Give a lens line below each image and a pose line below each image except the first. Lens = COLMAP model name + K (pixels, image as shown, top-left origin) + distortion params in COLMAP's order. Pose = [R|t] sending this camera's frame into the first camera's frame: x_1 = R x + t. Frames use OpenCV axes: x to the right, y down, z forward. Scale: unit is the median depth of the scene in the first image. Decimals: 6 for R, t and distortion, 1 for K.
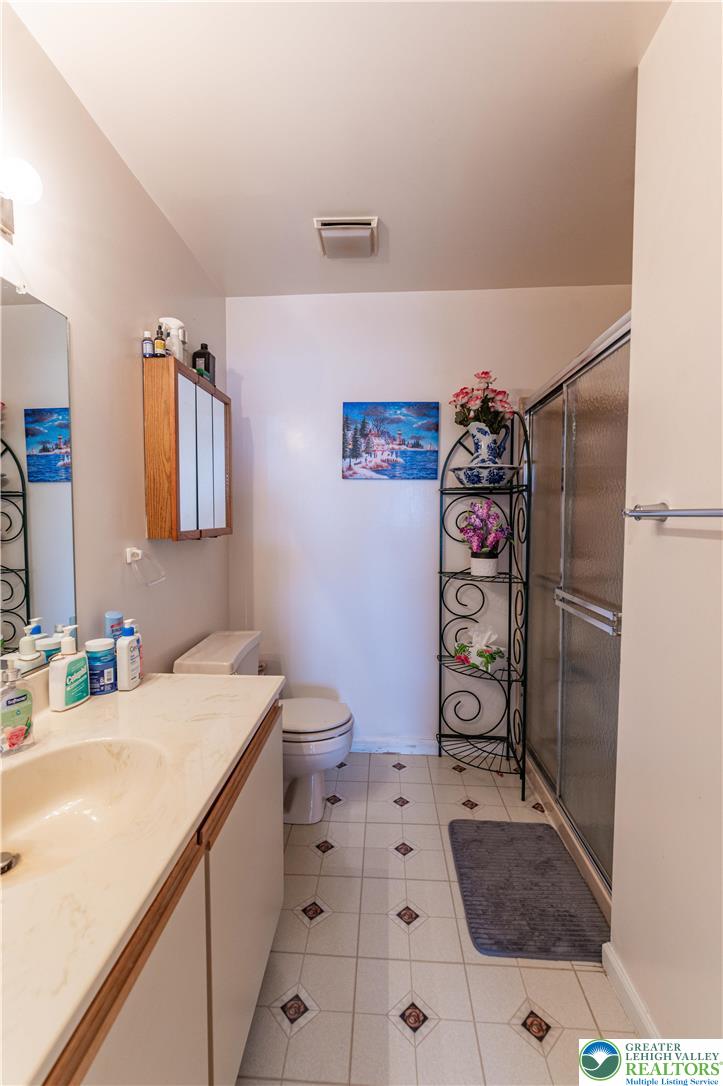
lens RADIAL K [[471.3, 0, 358.6], [0, 471.3, 538.1], [0, 0, 1]] dist [0.000291, -0.000644]
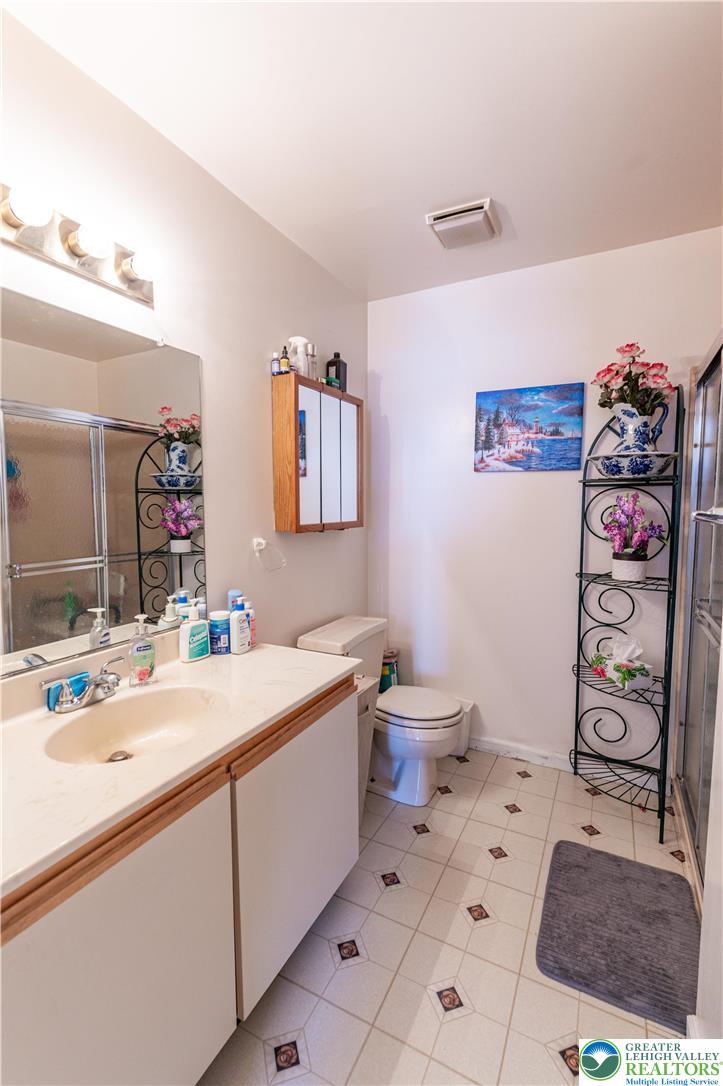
lens RADIAL K [[485.5, 0, 361.5], [0, 485.5, 543.0], [0, 0, 1]] dist [0.000132, -0.000230]
pose [[0.915137, 0.031885, -0.401880, 0.186184], [-0.018833, 0.999160, 0.036389, -0.012743], [0.402703, -0.025732, 0.914969, -0.017829]]
